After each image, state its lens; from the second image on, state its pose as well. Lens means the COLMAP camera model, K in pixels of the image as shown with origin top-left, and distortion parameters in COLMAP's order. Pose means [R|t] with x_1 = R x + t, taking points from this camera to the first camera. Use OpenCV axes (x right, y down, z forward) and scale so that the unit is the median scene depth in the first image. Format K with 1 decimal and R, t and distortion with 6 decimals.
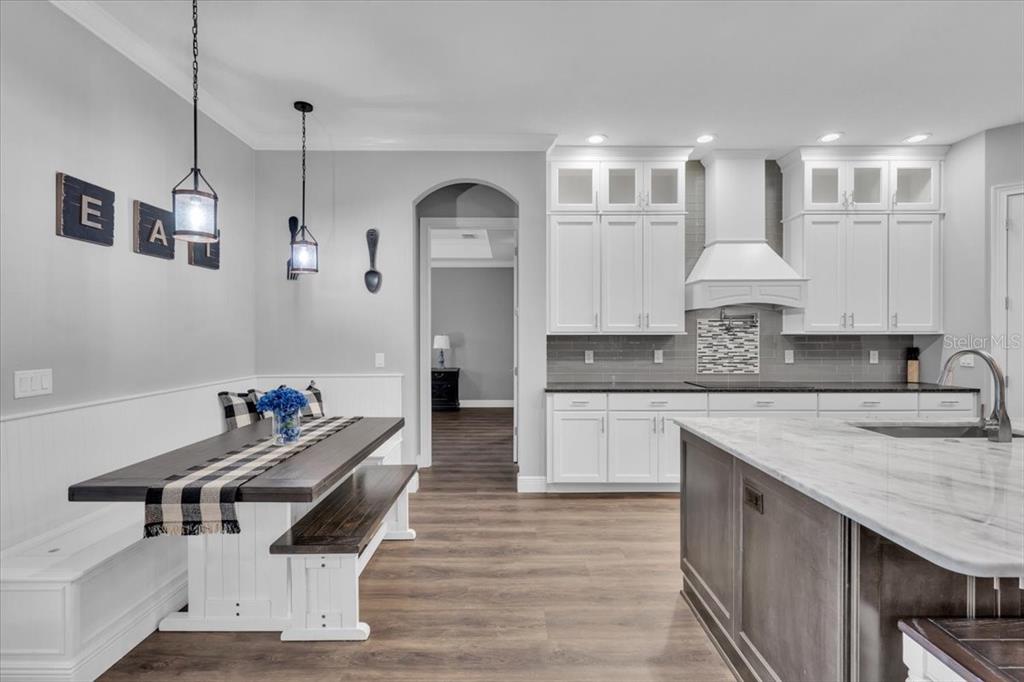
lens RADIAL K [[361.7, 0, 507.4], [0, 361.7, 337.3], [0, 0, 1]] dist [-0.001831, -0.000062]
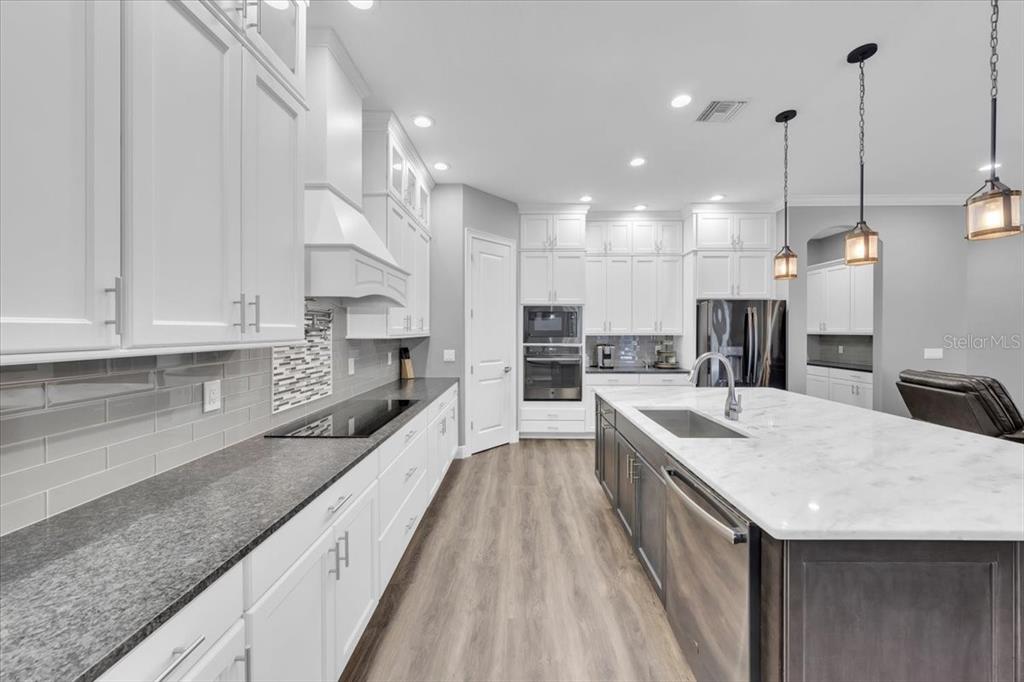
lens RADIAL K [[355.7, 0, 510.9], [0, 355.7, 332.9], [0, 0, 1]] dist [0.002413, 0.000092]
pose [[0.027959, -0.003294, 0.999604, 0.006766], [0.005225, 0.999981, 0.003149, -0.021168], [-0.999595, 0.005135, 0.027976, 0.629118]]
